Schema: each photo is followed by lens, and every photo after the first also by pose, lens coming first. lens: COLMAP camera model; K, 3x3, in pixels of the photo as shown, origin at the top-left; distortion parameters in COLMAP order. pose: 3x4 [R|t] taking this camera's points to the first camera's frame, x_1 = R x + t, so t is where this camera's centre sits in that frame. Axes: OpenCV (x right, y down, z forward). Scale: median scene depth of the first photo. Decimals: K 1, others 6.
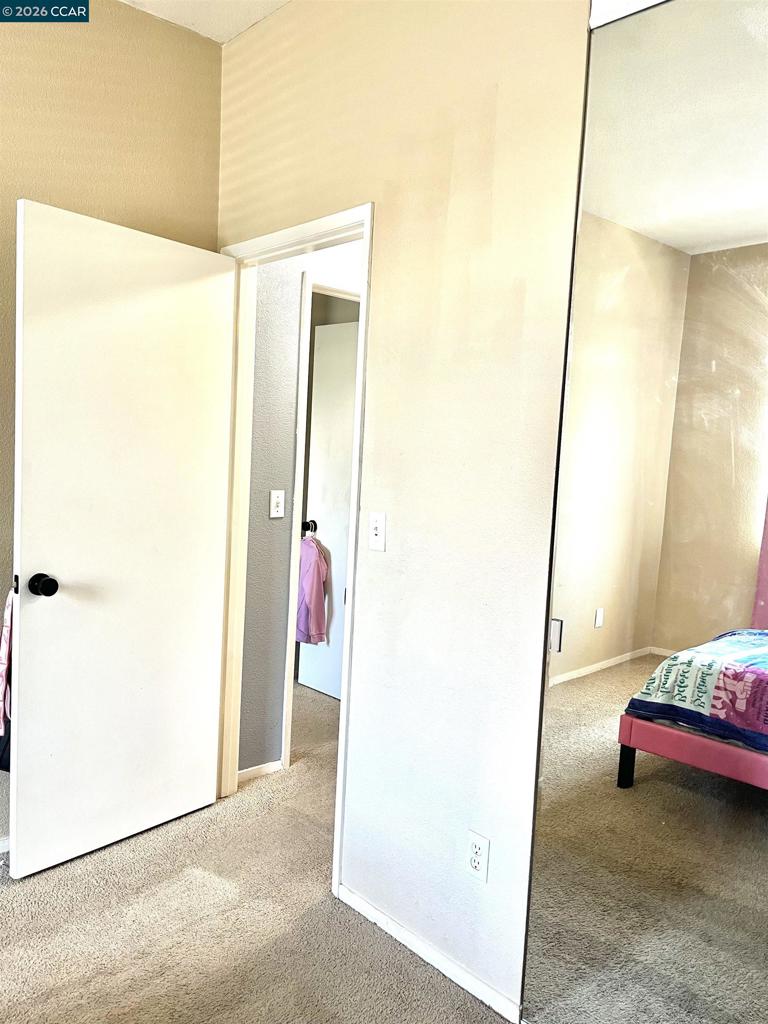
lens RADIAL K [[785.1, 0, 384.0], [0, 785.1, 512.0], [0, 0, 1]] dist [0.053121, -0.074342]
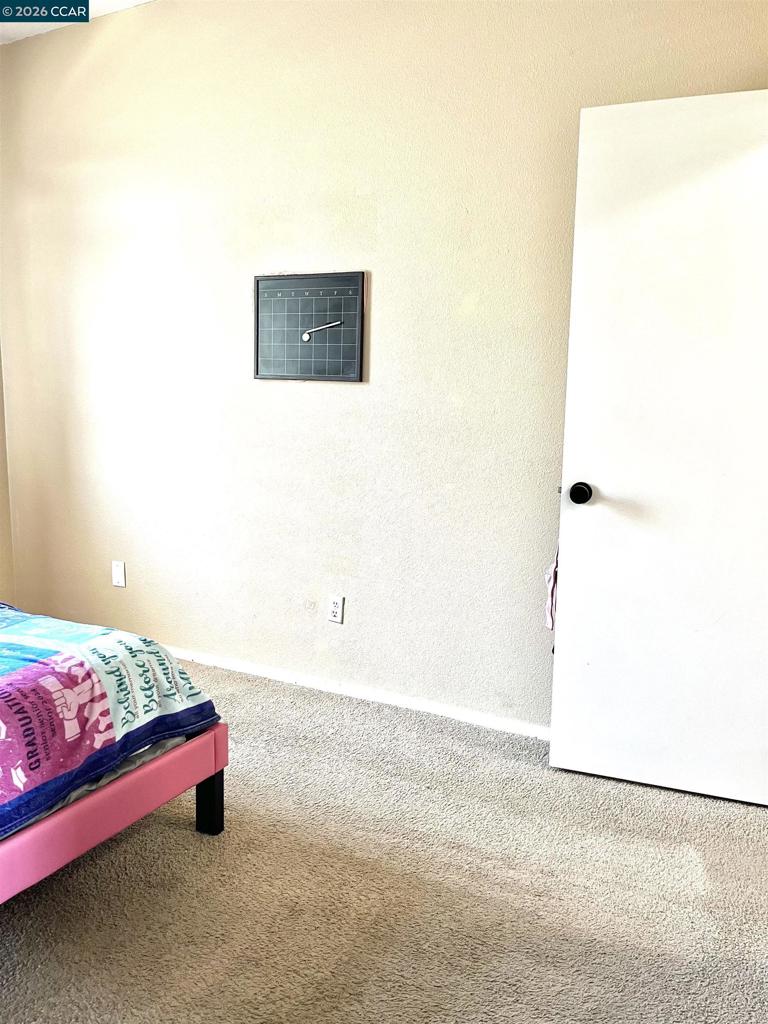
lens RADIAL K [[785.1, 0, 384.0], [0, 785.1, 512.0], [0, 0, 1]] dist [0.053121, -0.074342]
pose [[0.335361, 0.096991, -0.937084, 0.428797], [-0.073406, 0.994352, 0.076649, 0.056828], [0.939226, 0.043083, 0.340587, 0.412121]]
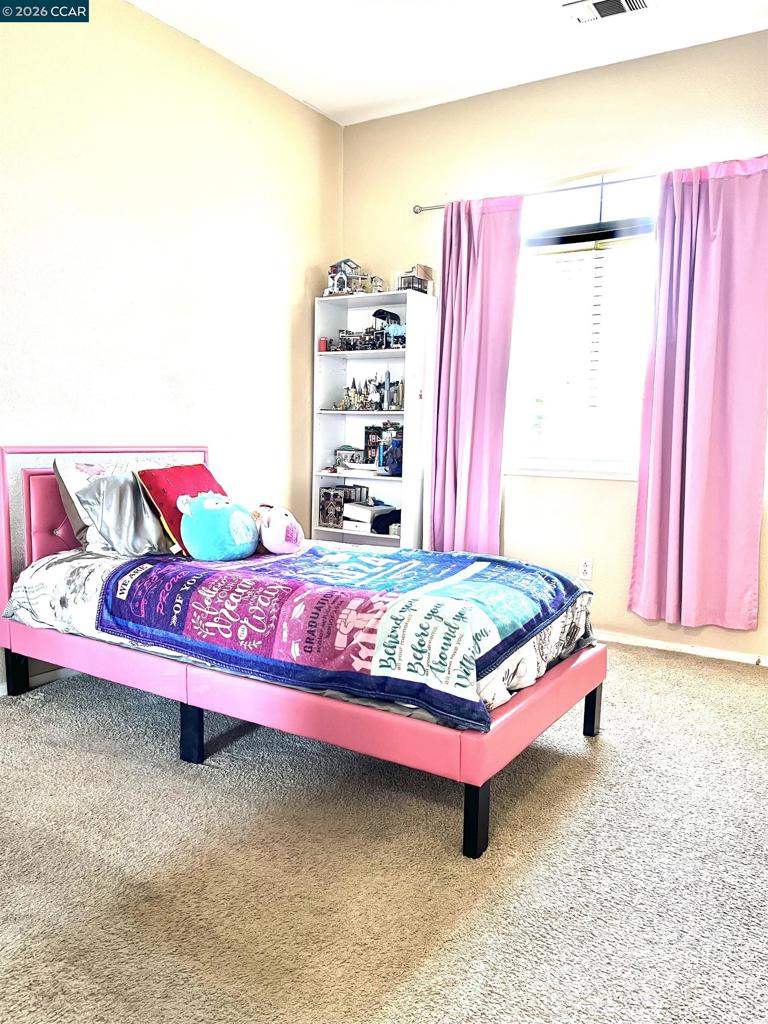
lens RADIAL K [[785.1, 0, 384.0], [0, 785.1, 512.0], [0, 0, 1]] dist [0.053121, -0.074342]
pose [[-0.963595, -0.029059, -0.265782, -0.152563], [-0.077239, 0.981946, 0.172672, 0.031821], [0.255966, 0.186915, -0.948443, 1.245915]]
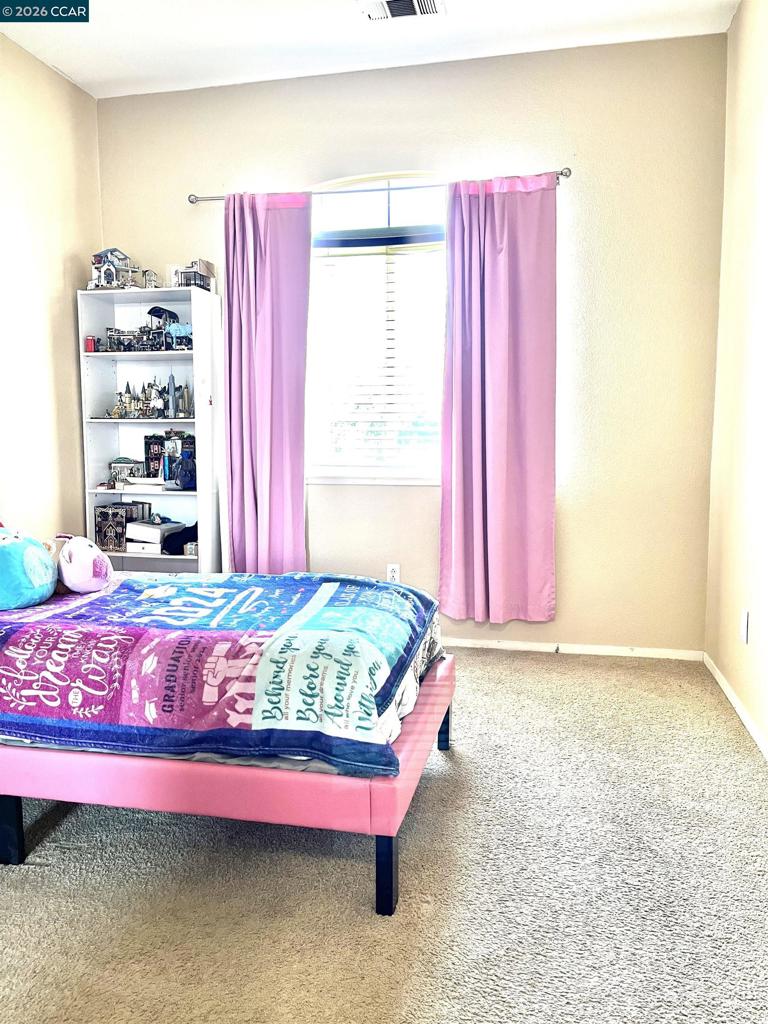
lens RADIAL K [[785.1, 0, 384.0], [0, 785.1, 512.0], [0, 0, 1]] dist [0.053121, -0.074342]
pose [[-0.817408, 0.023049, -0.575598, -0.044012], [-0.075887, 0.986183, 0.147258, 0.031267], [0.571039, 0.164050, -0.804365, 1.099449]]
